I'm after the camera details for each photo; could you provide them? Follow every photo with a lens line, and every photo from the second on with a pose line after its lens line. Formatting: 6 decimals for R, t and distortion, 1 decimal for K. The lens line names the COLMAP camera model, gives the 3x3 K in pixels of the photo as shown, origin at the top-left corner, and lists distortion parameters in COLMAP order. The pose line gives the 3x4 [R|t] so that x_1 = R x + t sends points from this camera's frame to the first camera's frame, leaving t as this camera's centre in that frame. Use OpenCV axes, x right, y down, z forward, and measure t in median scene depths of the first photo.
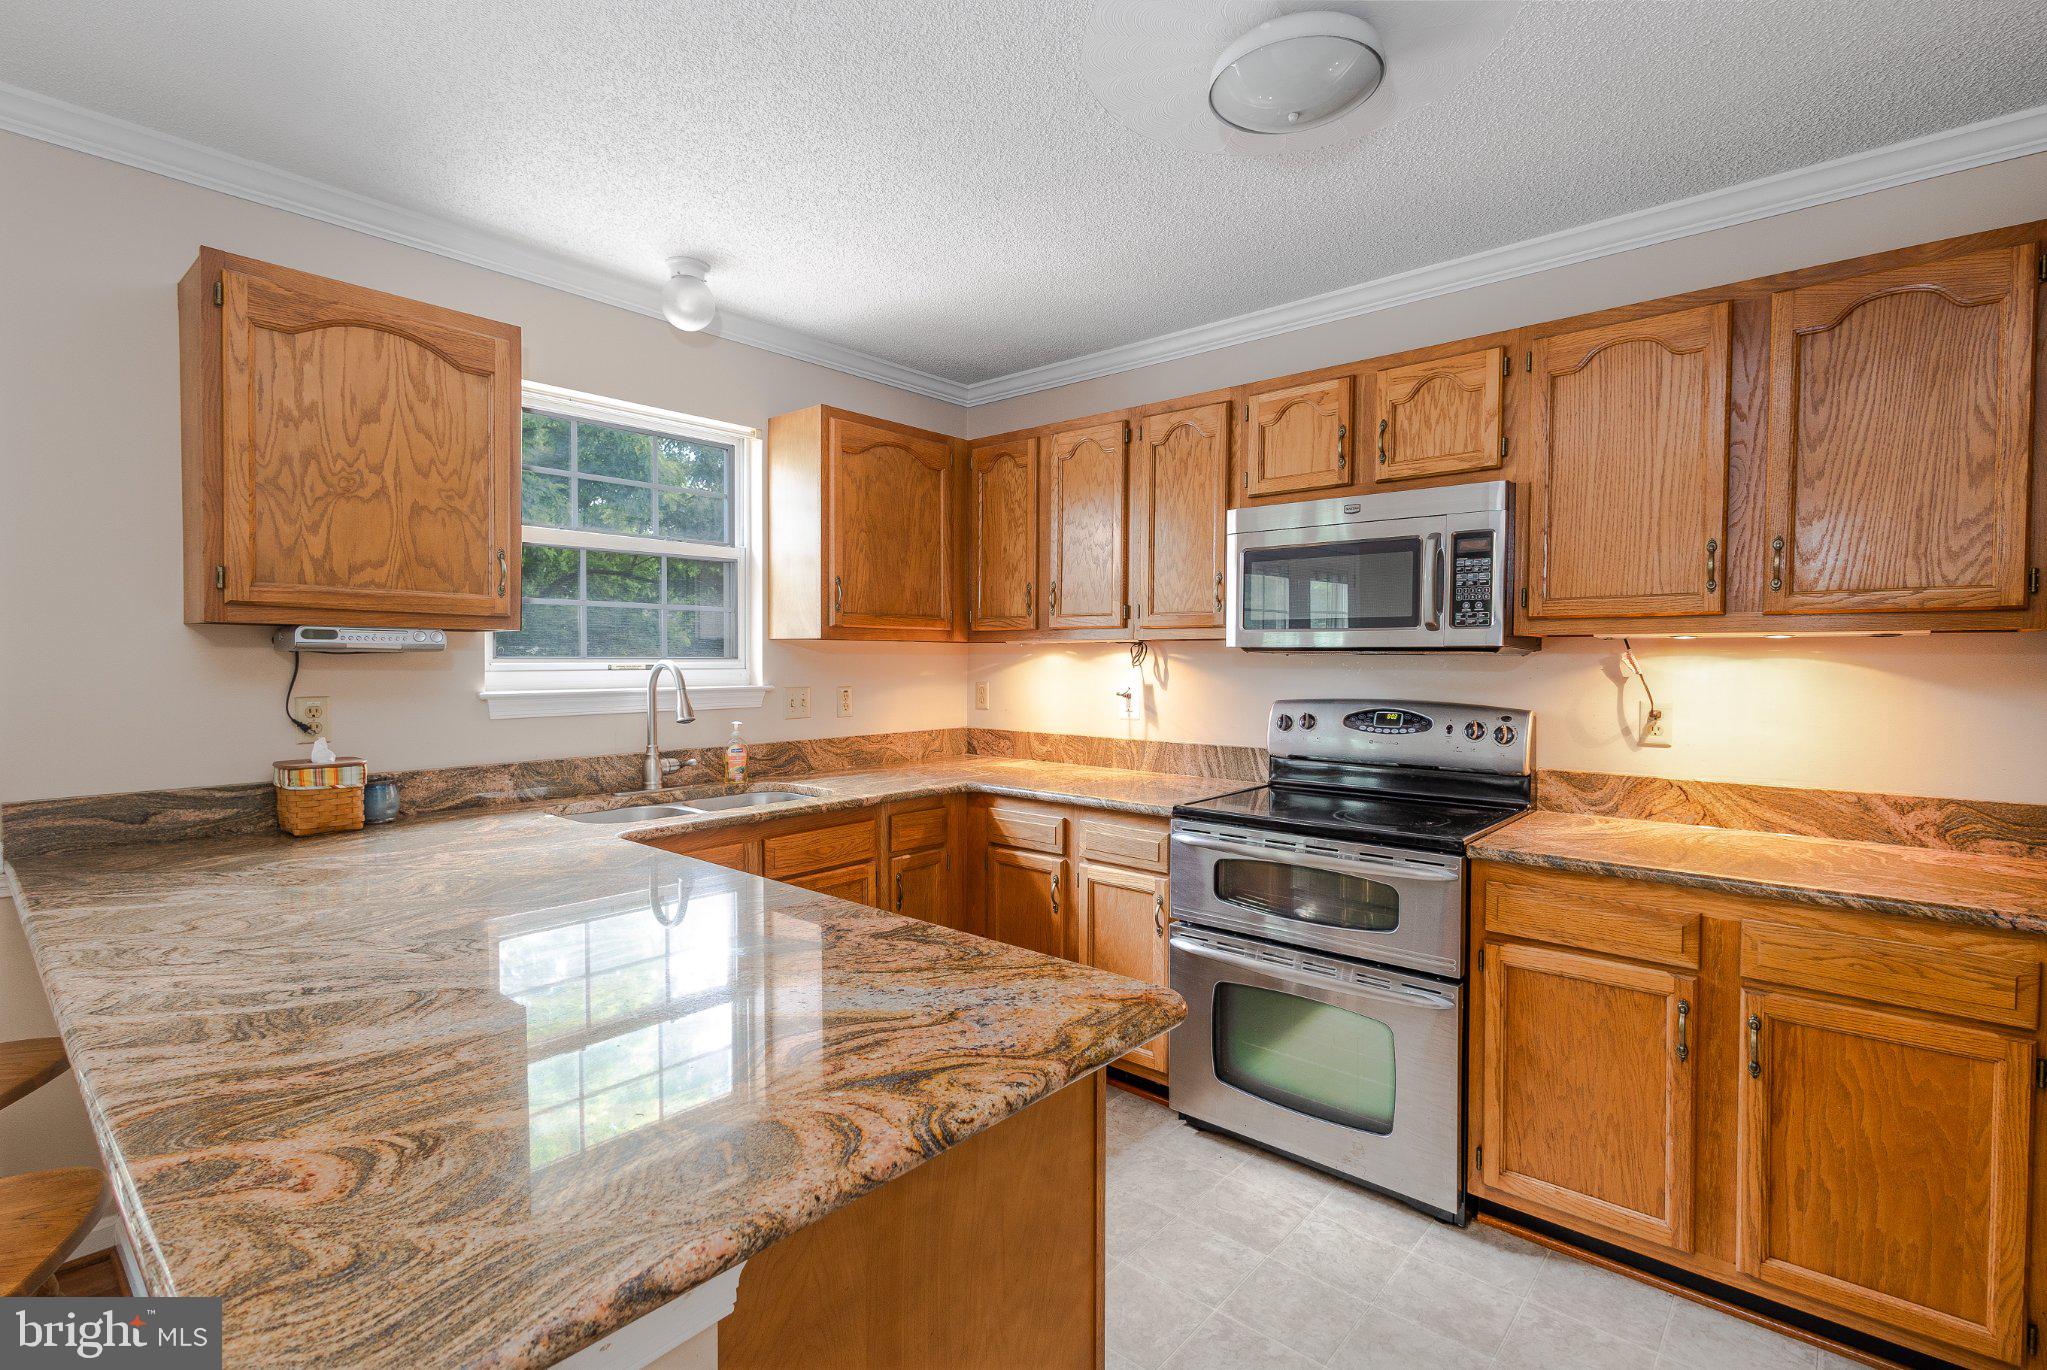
lens RADIAL K [[937.7, 0, 1023.5], [0, 937.7, 685.0], [0, 0, 1]] dist [0.002392, 0.000037]
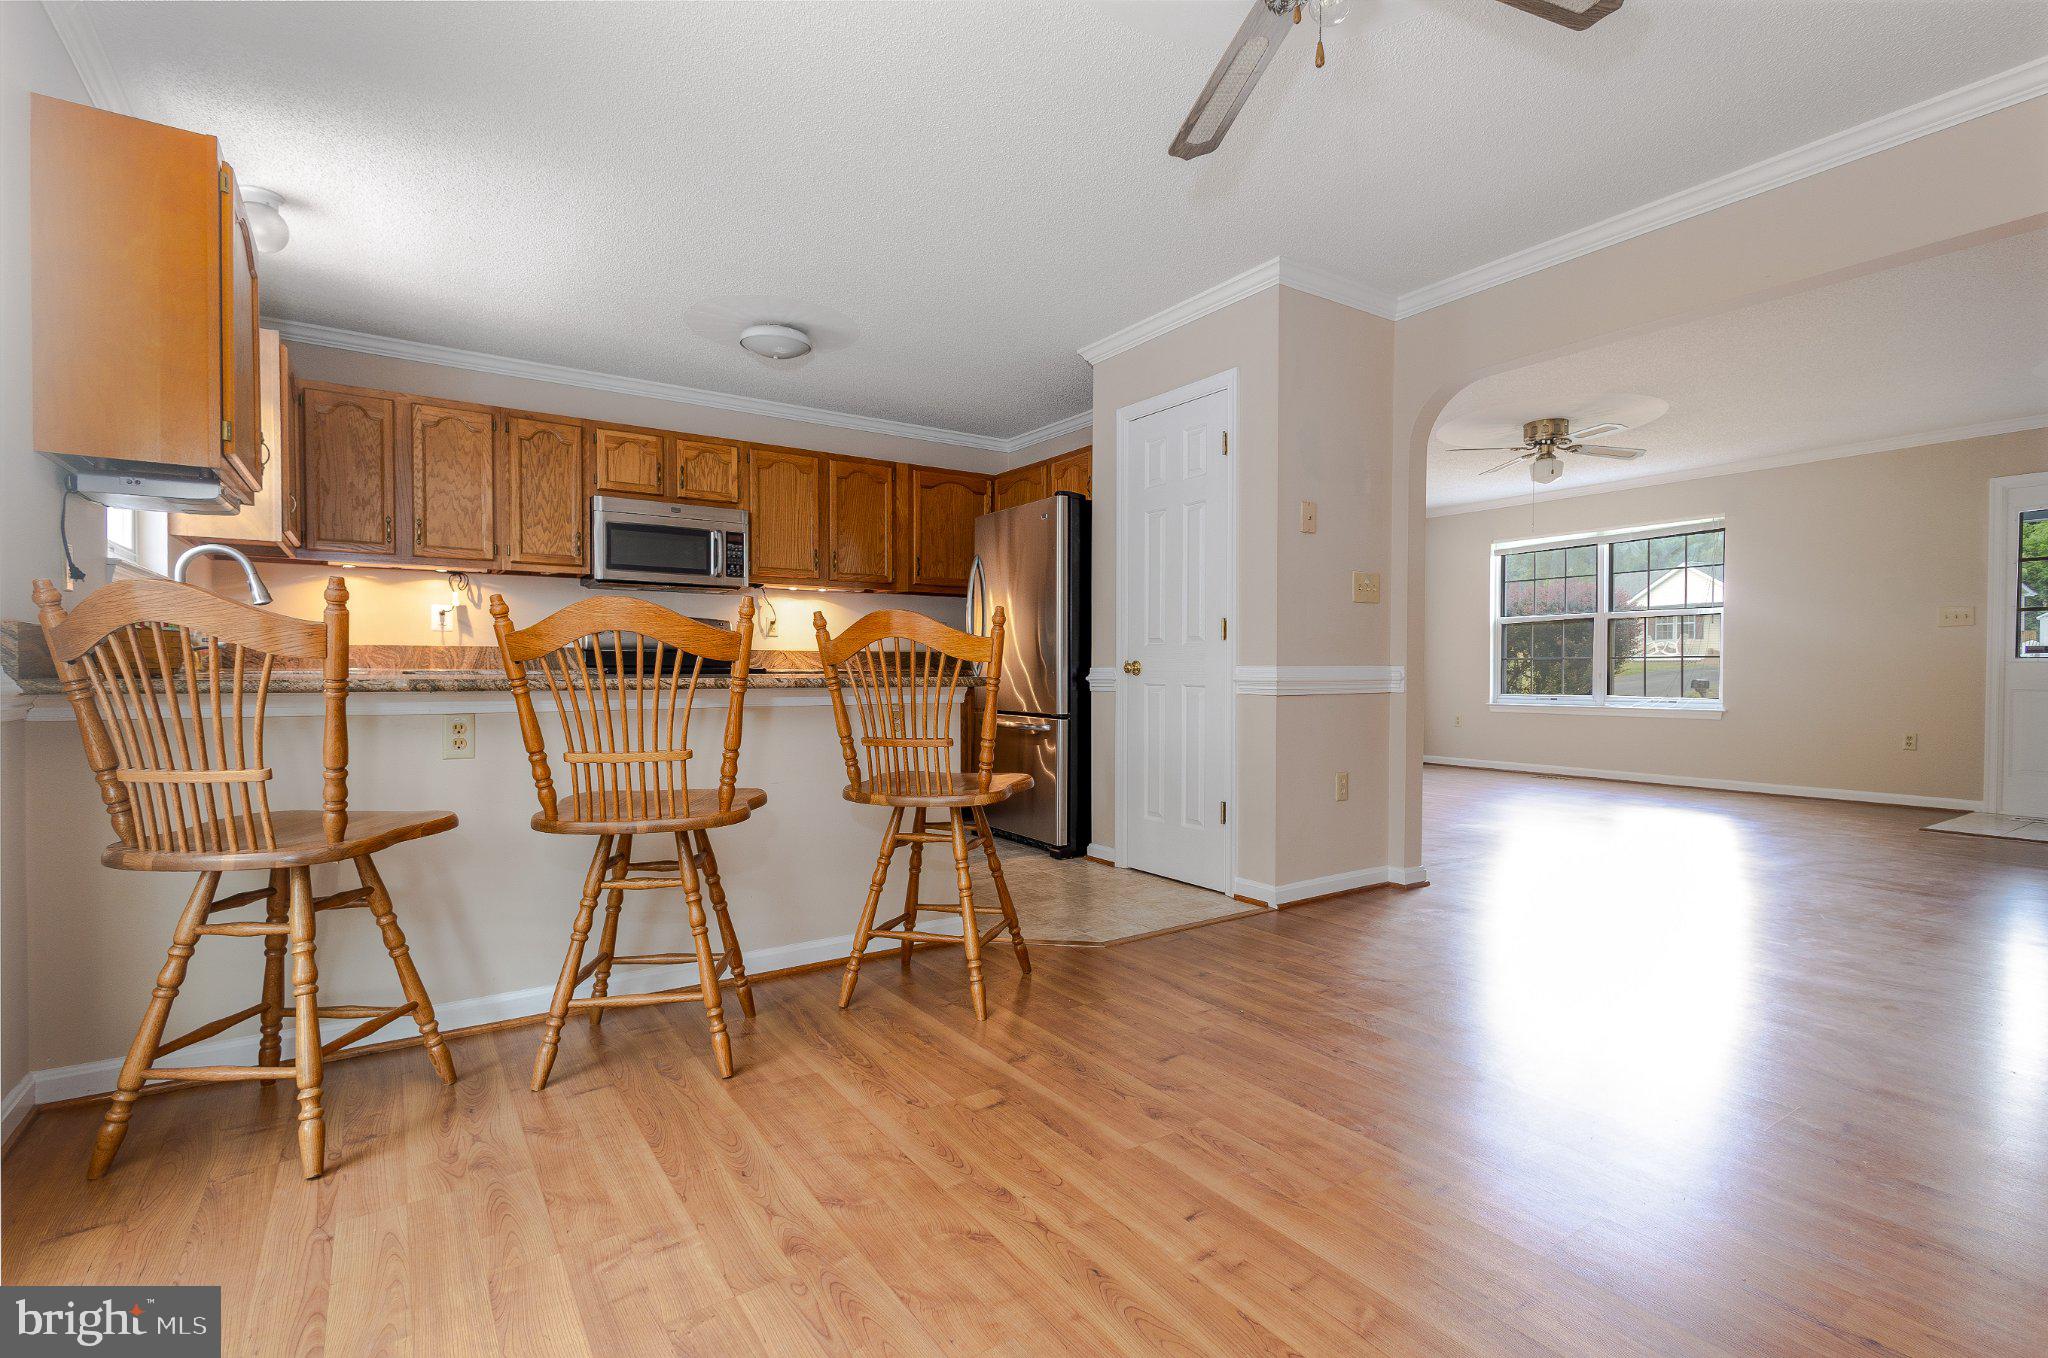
lens RADIAL K [[963.7, 0, 1026.7], [0, 963.7, 678.2], [0, 0, 1]] dist [0.028655, -0.000667]
pose [[0.259405, -0.016246, 0.965632, -1.504462], [0.026443, 0.999603, 0.009714, 0.167672], [-0.965407, 0.023015, 0.259731, -0.206417]]
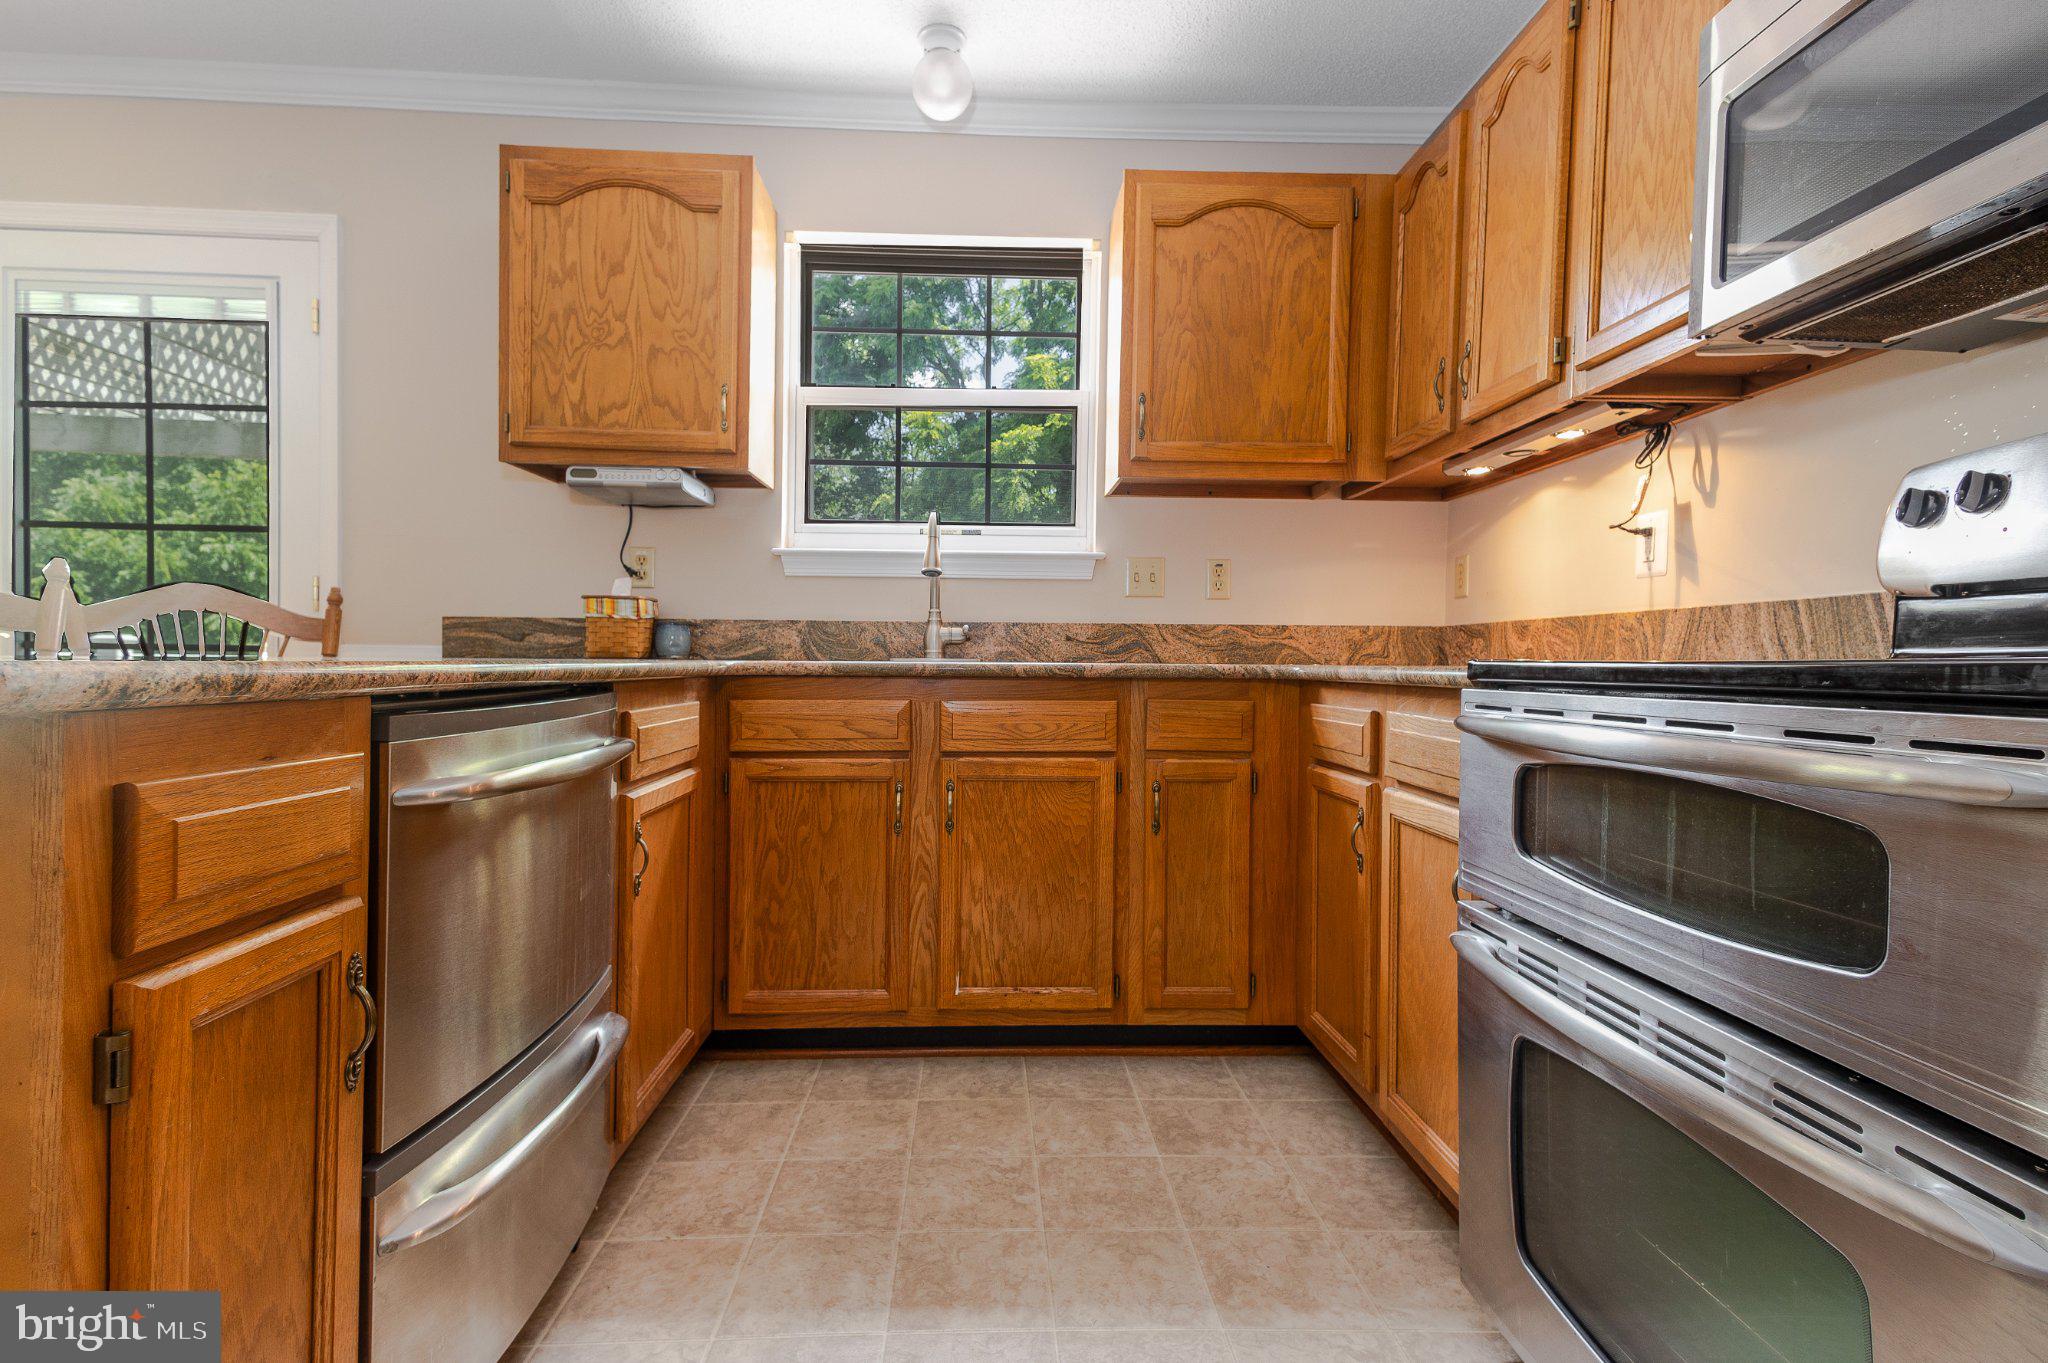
lens RADIAL K [[963.7, 0, 1026.7], [0, 963.7, 680.7], [0, 0, 1]] dist [0.028655, -0.000667]
pose [[0.686154, 0.016074, -0.727279, 0.420959], [-0.030057, 0.999529, -0.006267, 0.169015], [0.726835, 0.026160, 0.686314, 0.544427]]
